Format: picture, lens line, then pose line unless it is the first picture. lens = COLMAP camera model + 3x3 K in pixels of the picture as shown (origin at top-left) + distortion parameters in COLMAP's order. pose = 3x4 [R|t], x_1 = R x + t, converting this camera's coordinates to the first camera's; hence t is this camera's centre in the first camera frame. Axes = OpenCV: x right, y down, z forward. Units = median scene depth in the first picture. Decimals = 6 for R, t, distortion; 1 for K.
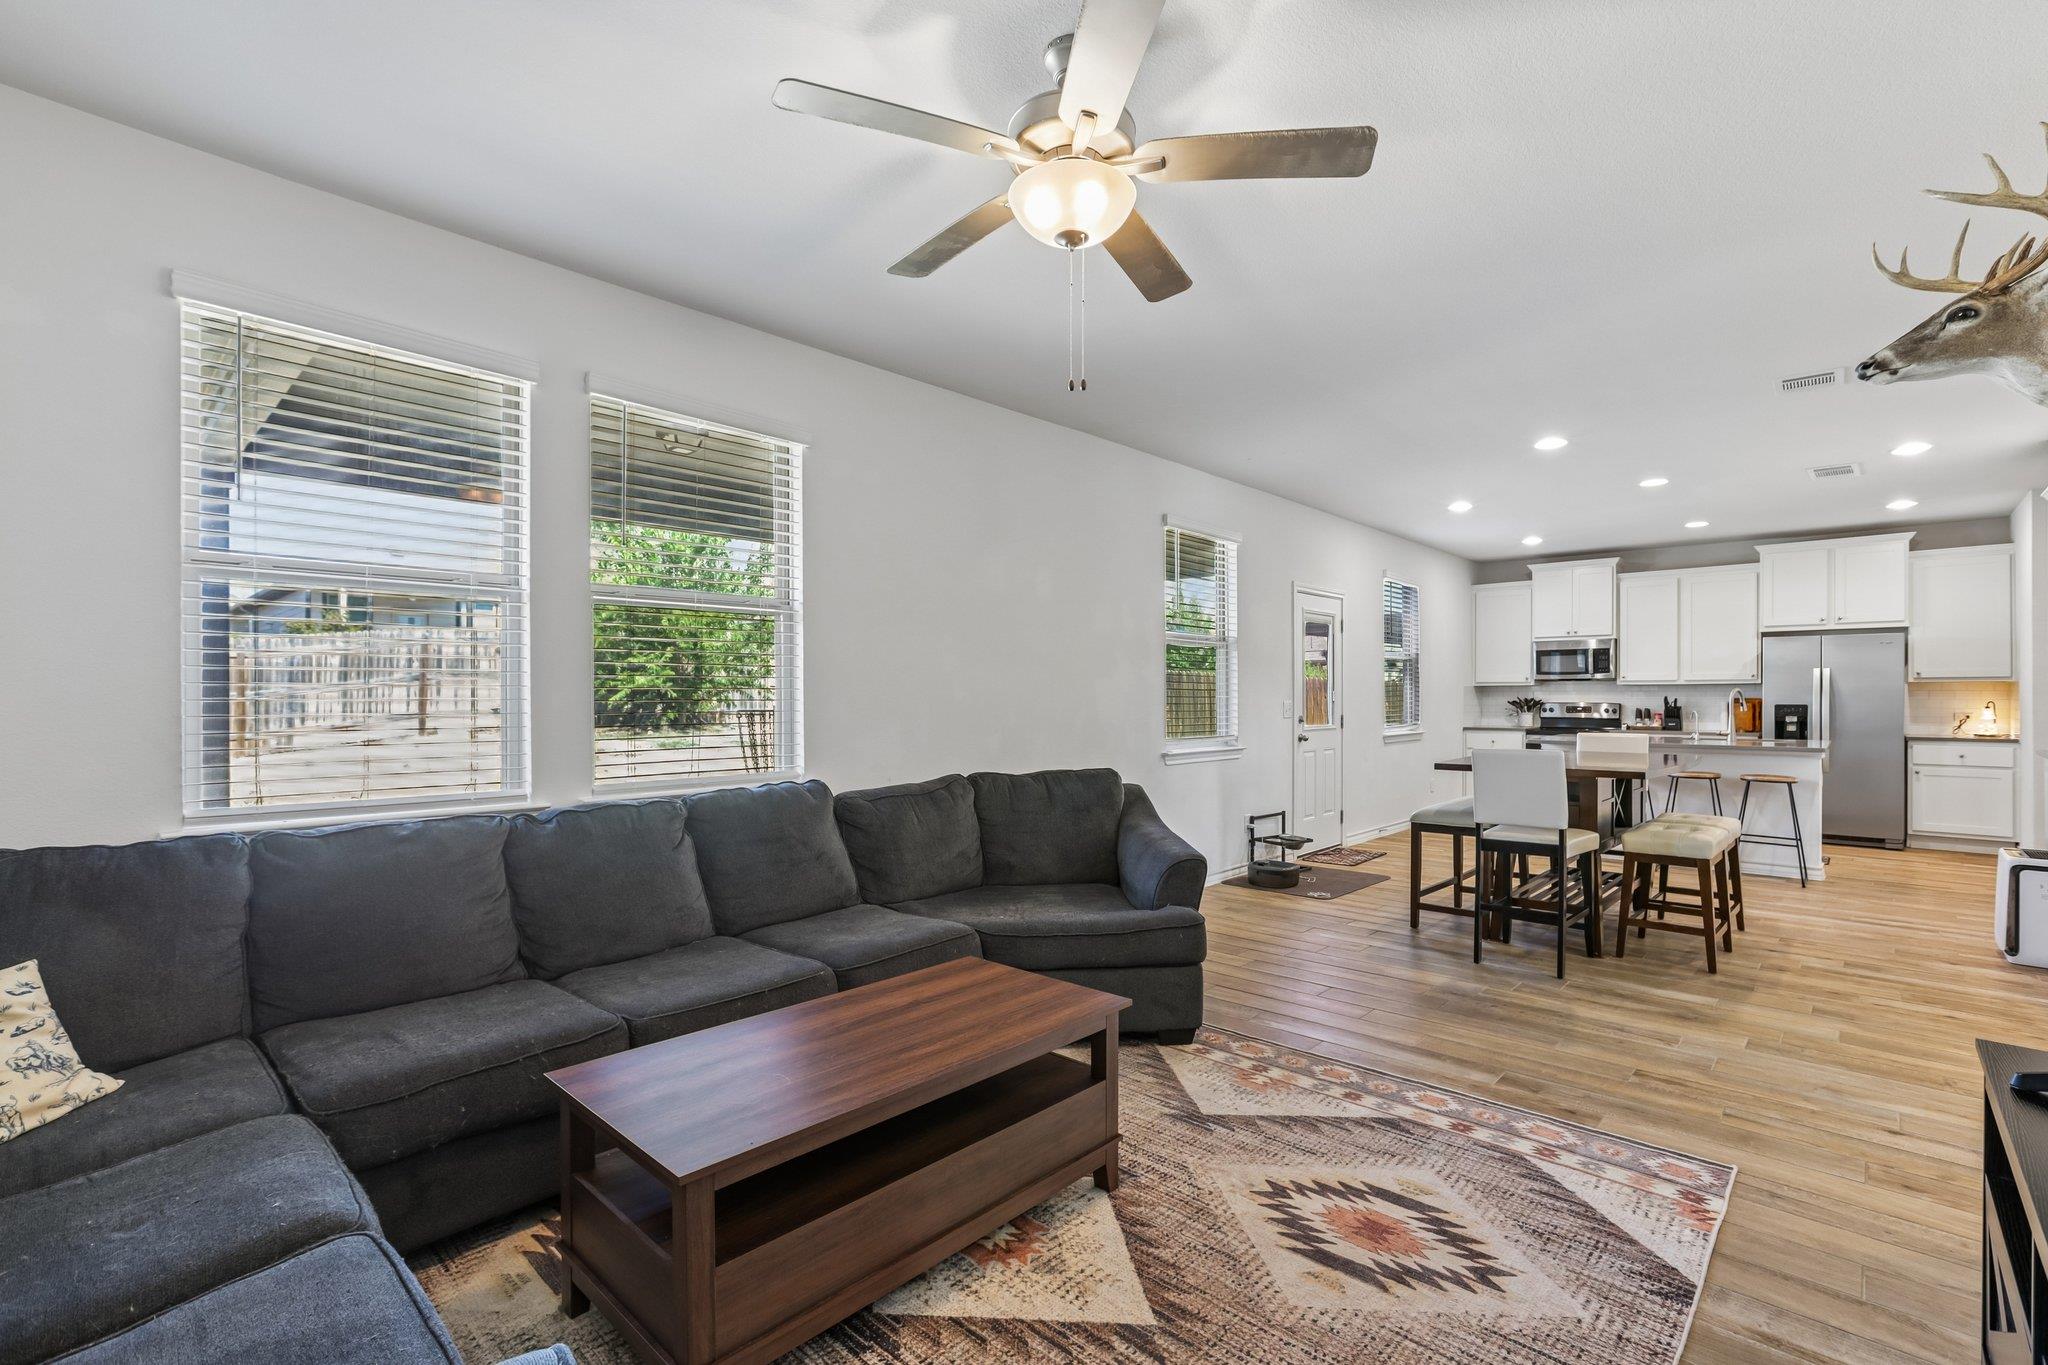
lens RADIAL K [[915.3, 0, 1044.3], [0, 915.3, 690.0], [0, 0, 1]] dist [-0.000074, 0.000609]
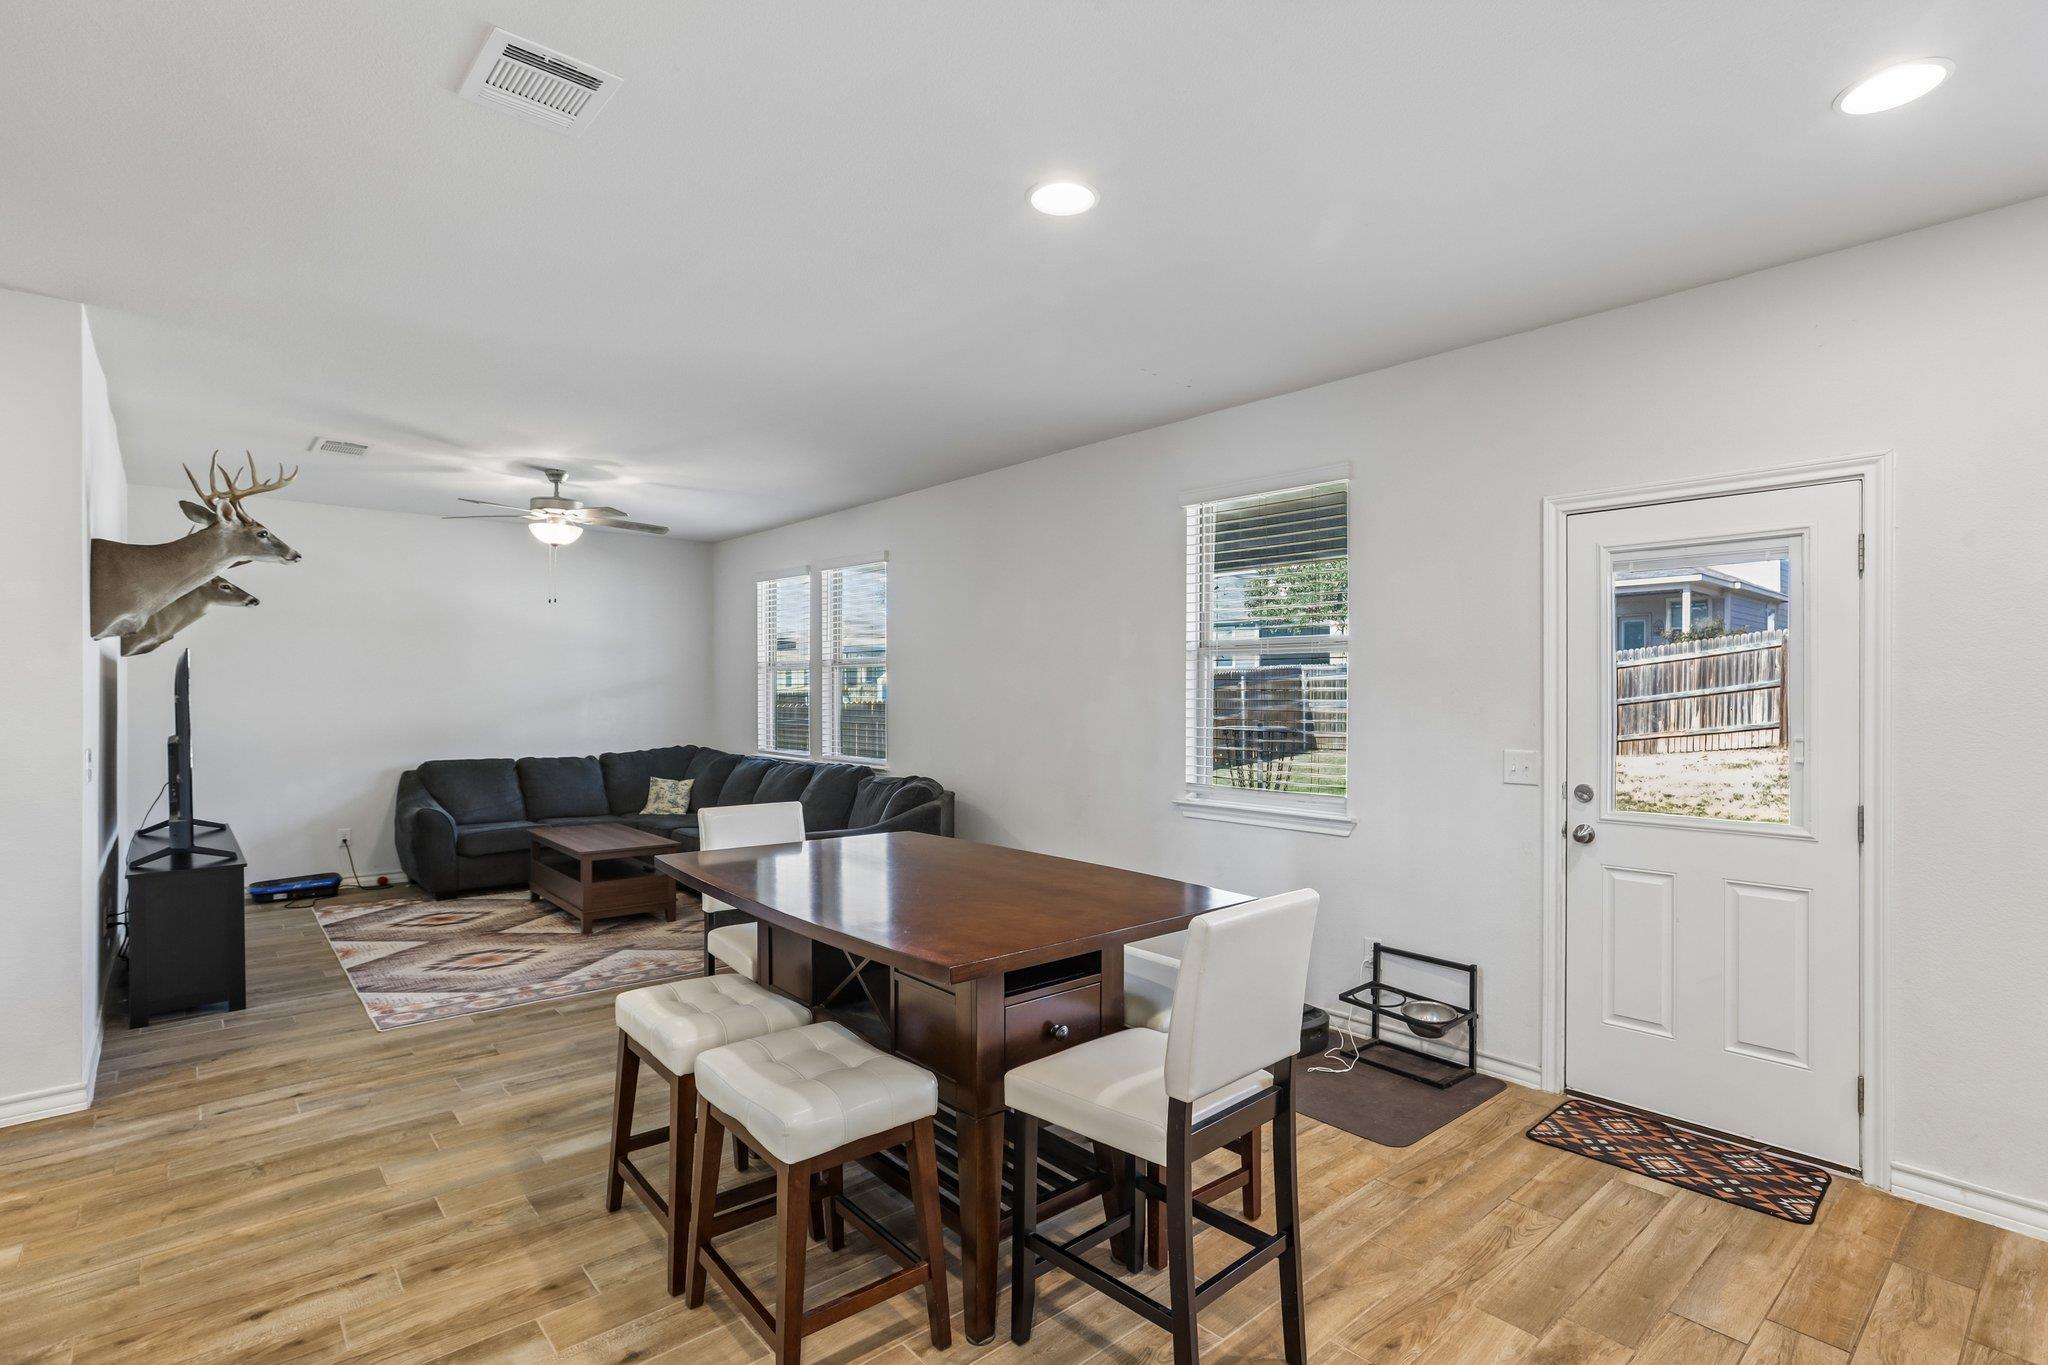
lens RADIAL K [[979.9, 0, 1034.7], [0, 979.9, 690.9], [0, 0, 1]] dist [-0.031350, 0.018118]
pose [[-0.109066, 0.000770, -0.994034, 0.734002], [0.003608, 0.999993, 0.000378, -0.018179], [0.994028, -0.003545, -0.109068, 0.739970]]
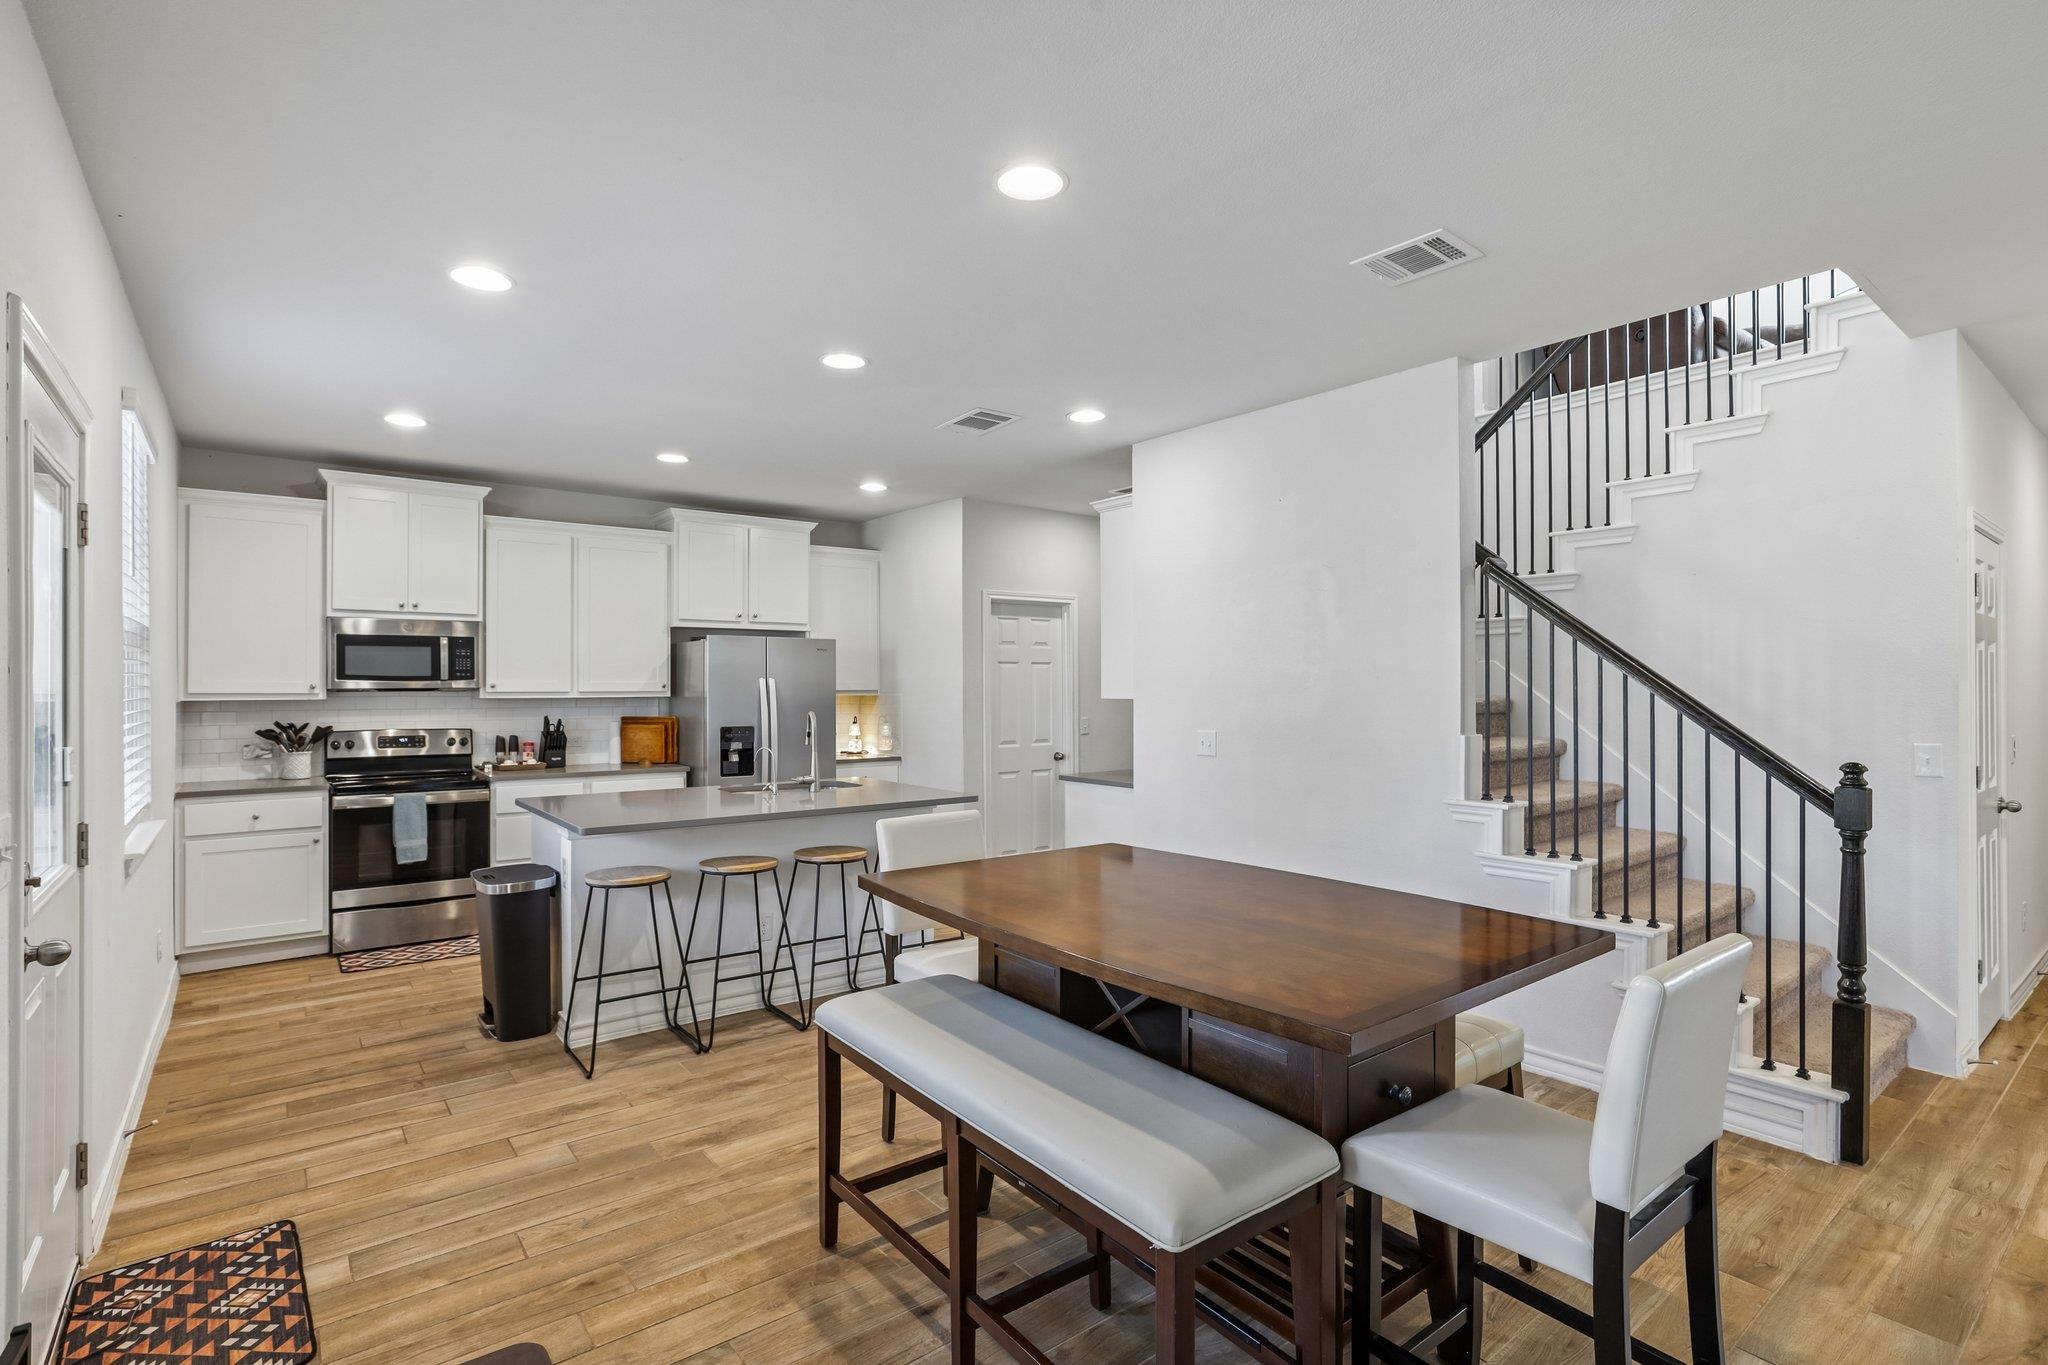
lens RADIAL K [[979.9, 0, 1034.7], [0, 979.9, 690.9], [0, 0, 1]] dist [-0.031350, 0.018118]
pose [[0.159852, -0.003969, 0.987133, 0.066300], [-0.003968, 0.999981, 0.004663, -0.018939], [-0.987133, -0.004663, 0.159833, 0.657918]]
